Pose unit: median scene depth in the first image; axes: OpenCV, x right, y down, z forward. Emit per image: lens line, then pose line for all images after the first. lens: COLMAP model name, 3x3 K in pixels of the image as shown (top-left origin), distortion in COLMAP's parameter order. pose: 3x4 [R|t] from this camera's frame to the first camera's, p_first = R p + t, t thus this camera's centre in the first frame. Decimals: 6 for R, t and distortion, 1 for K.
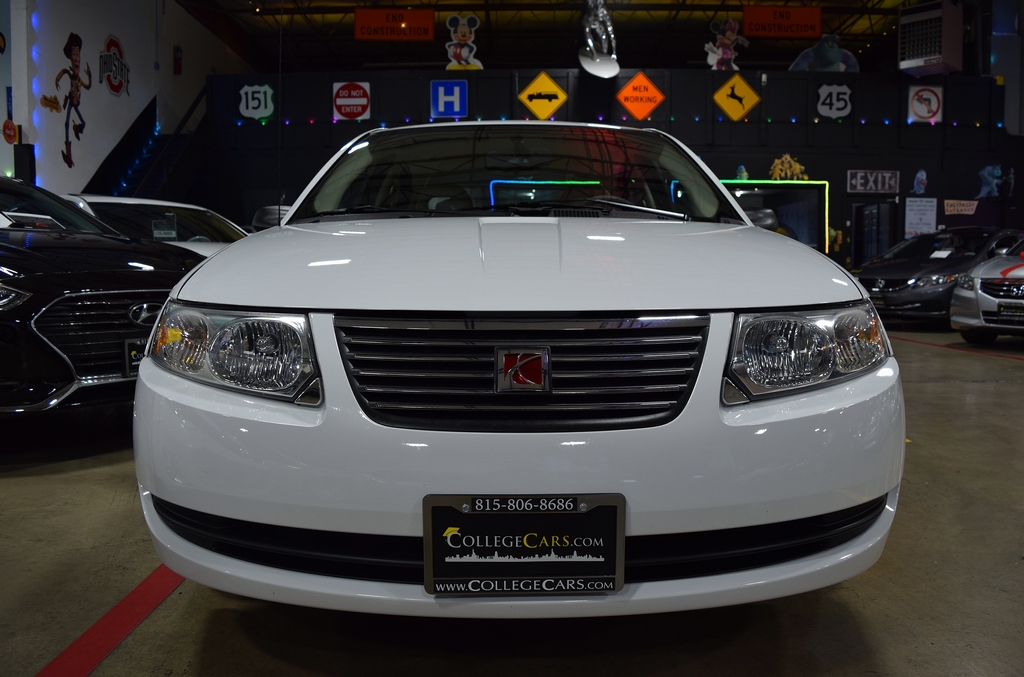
lens RADIAL K [[795.7, 0, 521.0], [0, 795.7, 333.6], [0, 0, 1]] dist [-0.099629, 0.028490]
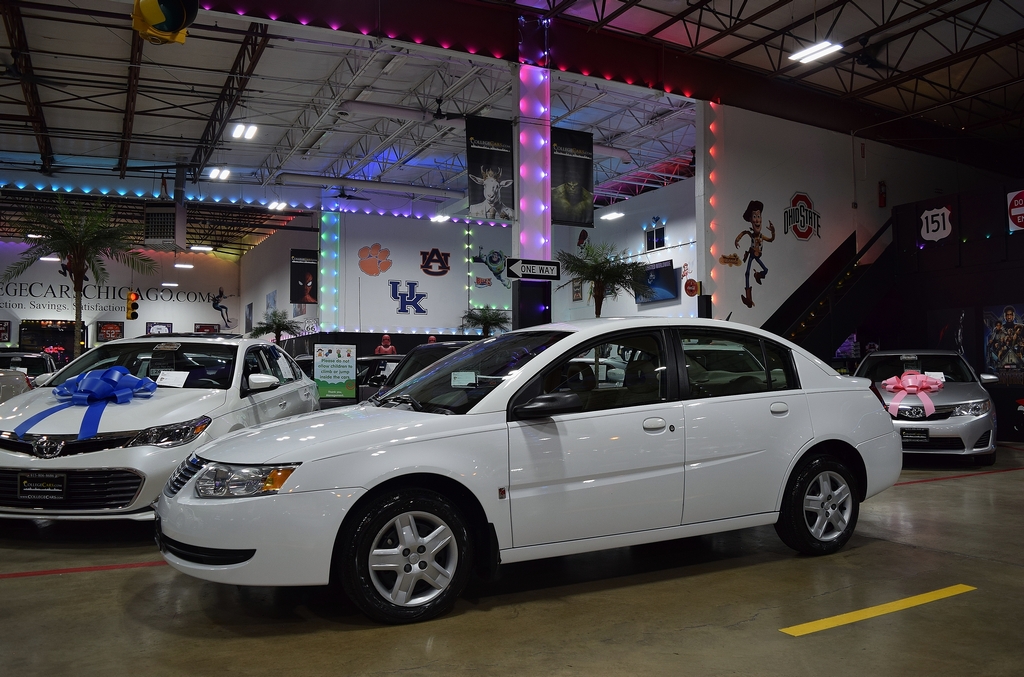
lens RADIAL K [[795.7, 0, 522.1], [0, 795.7, 335.1], [0, 0, 1]] dist [-0.099629, 0.028490]
pose [[0.473626, -0.044866, -0.879582, 0.292822], [-0.066595, 0.994018, -0.086562, -0.028714], [0.878205, 0.099574, 0.467805, 0.062544]]
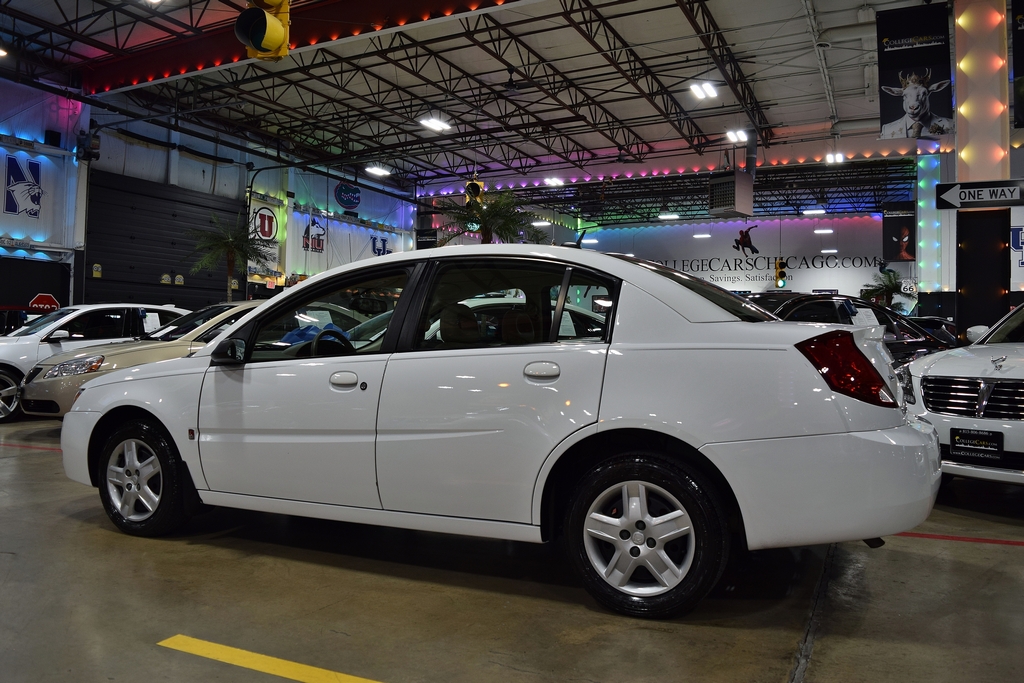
lens RADIAL K [[795.7, 0, 518.7], [0, 795.7, 336.4], [0, 0, 1]] dist [-0.099629, 0.028490]
pose [[-0.407922, -0.008061, -0.912981, 0.256130], [-0.080398, 0.996394, 0.027125, -0.048263], [0.909470, 0.084467, -0.407099, 0.387587]]
